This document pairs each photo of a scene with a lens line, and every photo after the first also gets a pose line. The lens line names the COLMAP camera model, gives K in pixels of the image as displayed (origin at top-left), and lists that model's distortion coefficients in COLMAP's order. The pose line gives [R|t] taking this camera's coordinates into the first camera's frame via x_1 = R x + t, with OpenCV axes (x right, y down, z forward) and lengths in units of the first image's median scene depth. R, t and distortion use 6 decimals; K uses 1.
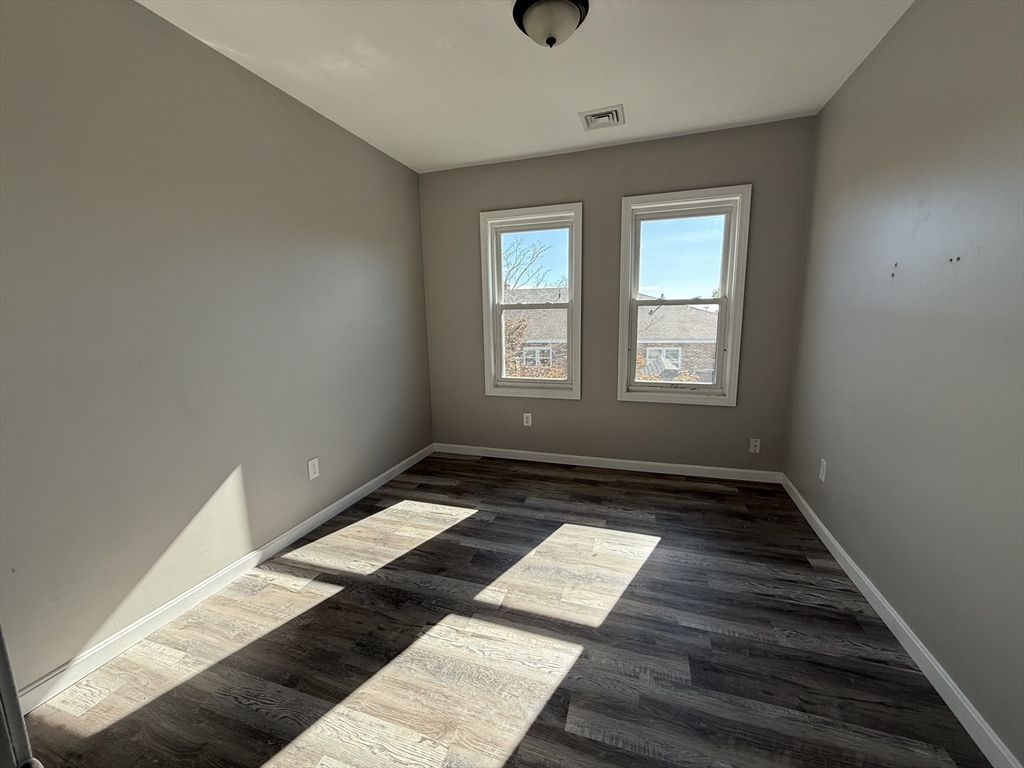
lens RADIAL K [[416.9, 0, 512.0], [0, 416.9, 384.0], [0, 0, 1]] dist [0.000544, 0.000226]
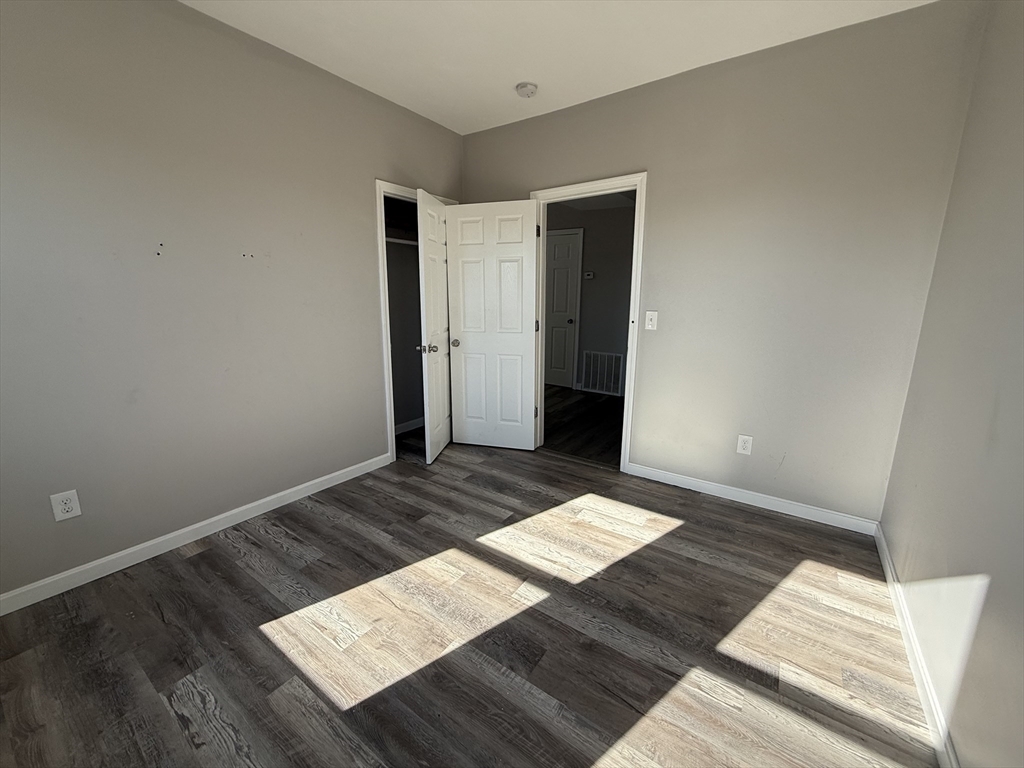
lens RADIAL K [[416.9, 0, 512.0], [0, 416.9, 384.0], [0, 0, 1]] dist [0.000544, 0.000226]
pose [[-0.958783, -0.049795, 0.279741, -0.179381], [0.054776, 0.933664, 0.353936, -0.187525], [-0.278808, 0.354671, -0.892454, 1.221713]]
